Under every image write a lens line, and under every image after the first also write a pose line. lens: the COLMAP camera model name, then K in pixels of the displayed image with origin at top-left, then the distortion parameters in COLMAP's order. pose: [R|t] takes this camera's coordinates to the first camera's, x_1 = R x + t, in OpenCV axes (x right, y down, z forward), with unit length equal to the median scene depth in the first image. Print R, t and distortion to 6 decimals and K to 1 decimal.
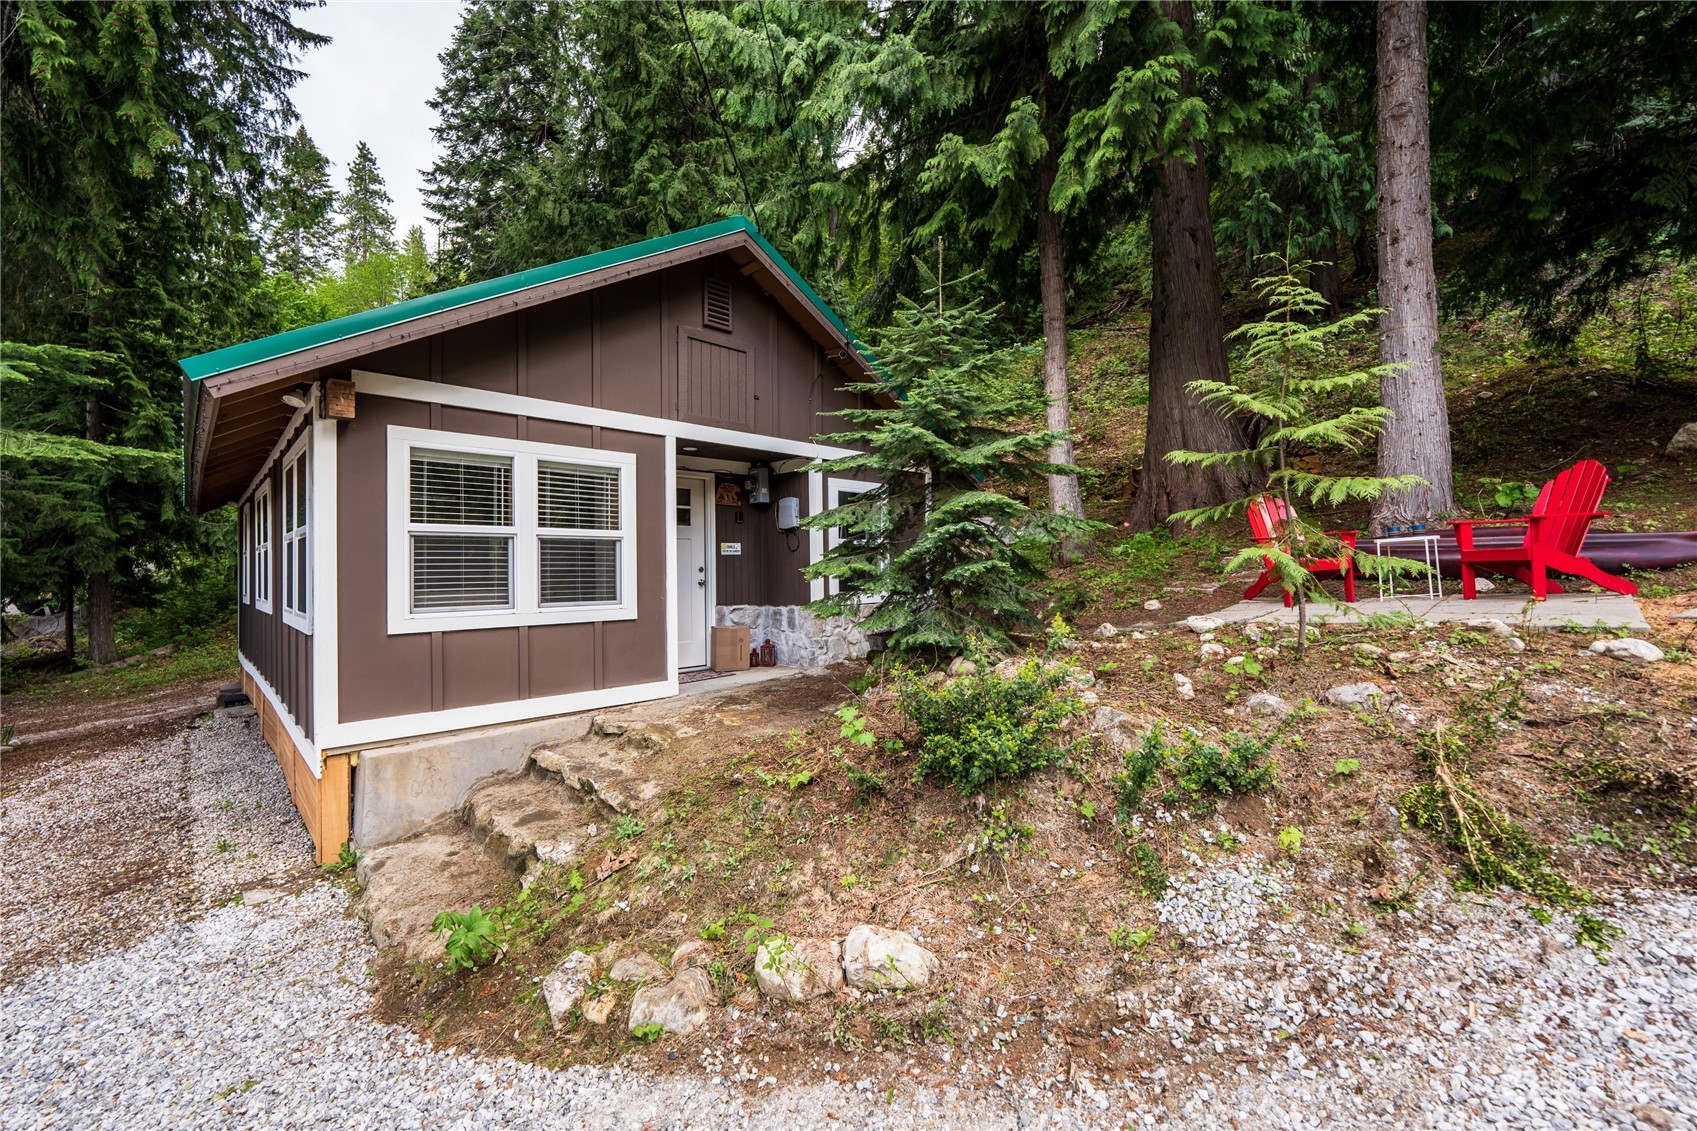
lens RADIAL K [[678.0, 0, 846.9], [0, 678.0, 574.0], [0, 0, 1]] dist [-0.010640, -0.000265]
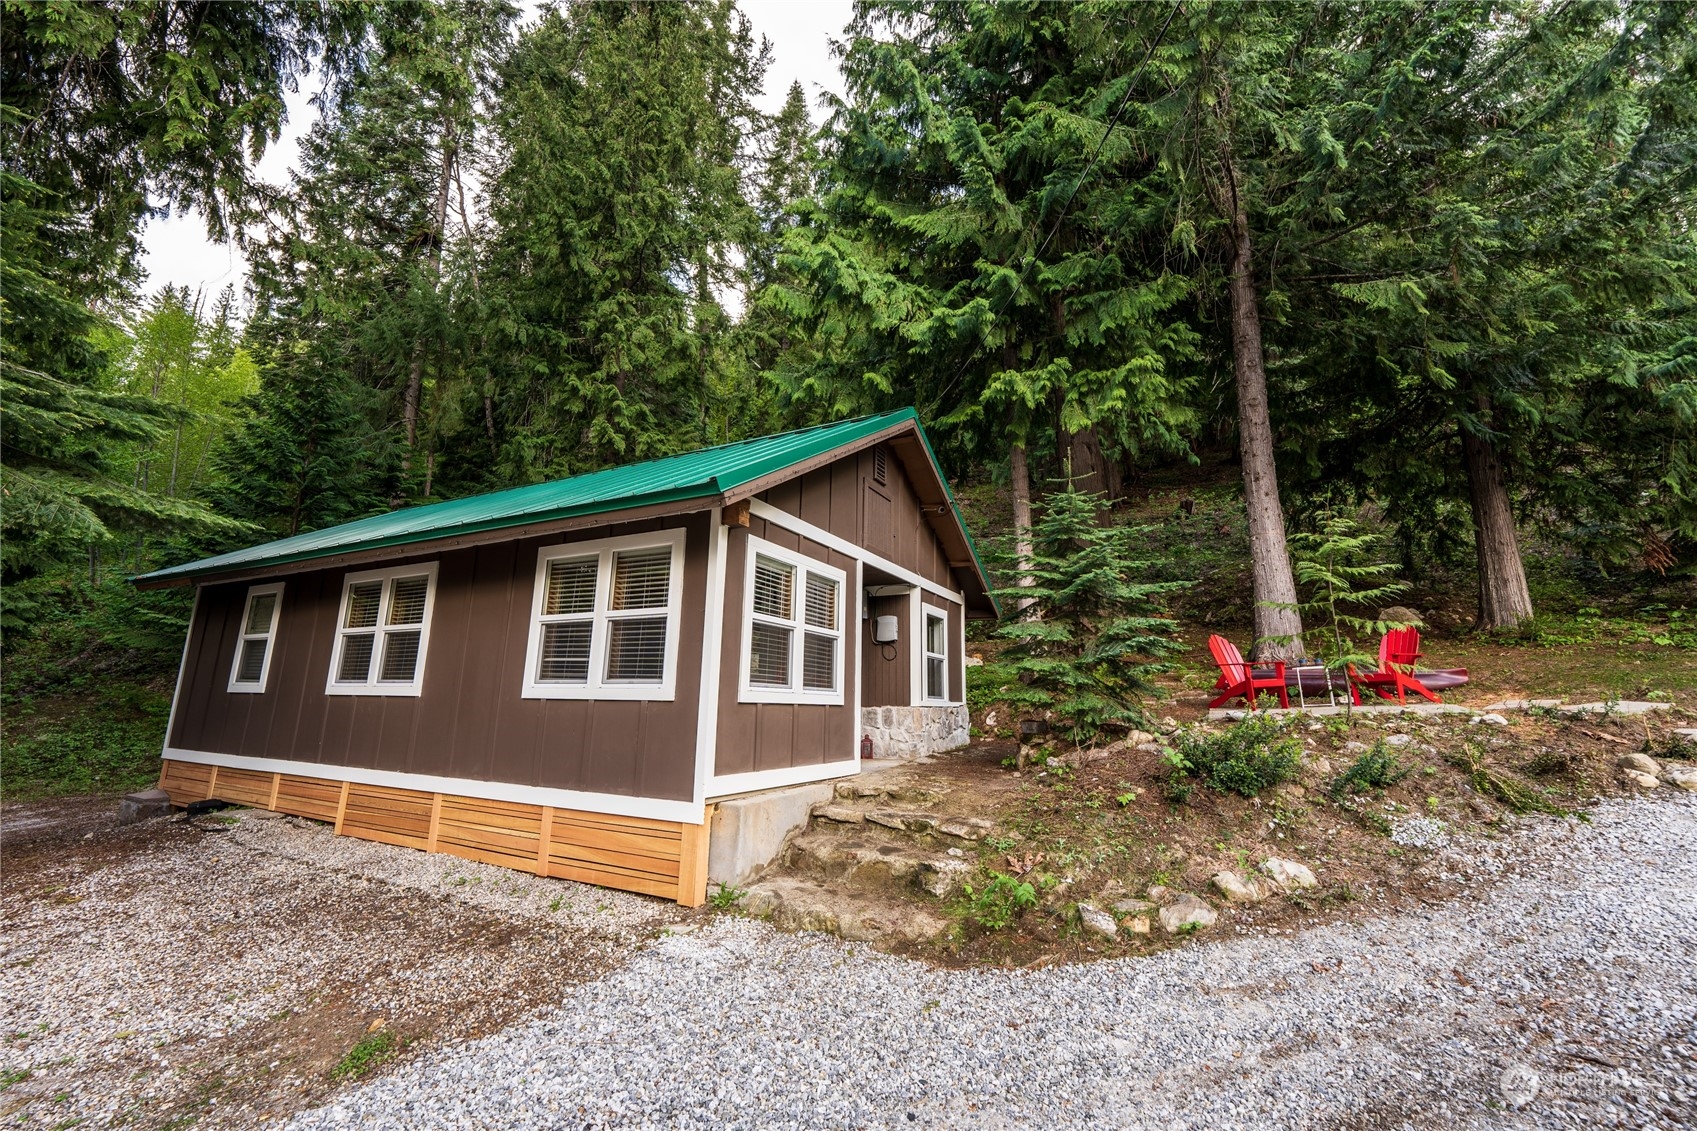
lens RADIAL K [[685.5, 0, 841.8], [0, 685.5, 558.0], [0, 0, 1]] dist [-0.009011, -0.000263]
pose [[0.952445, 0.093167, 0.290119, -0.777740], [-0.027535, 0.974530, -0.222561, 0.093323], [-0.303465, 0.203988, 0.930751, -0.217449]]
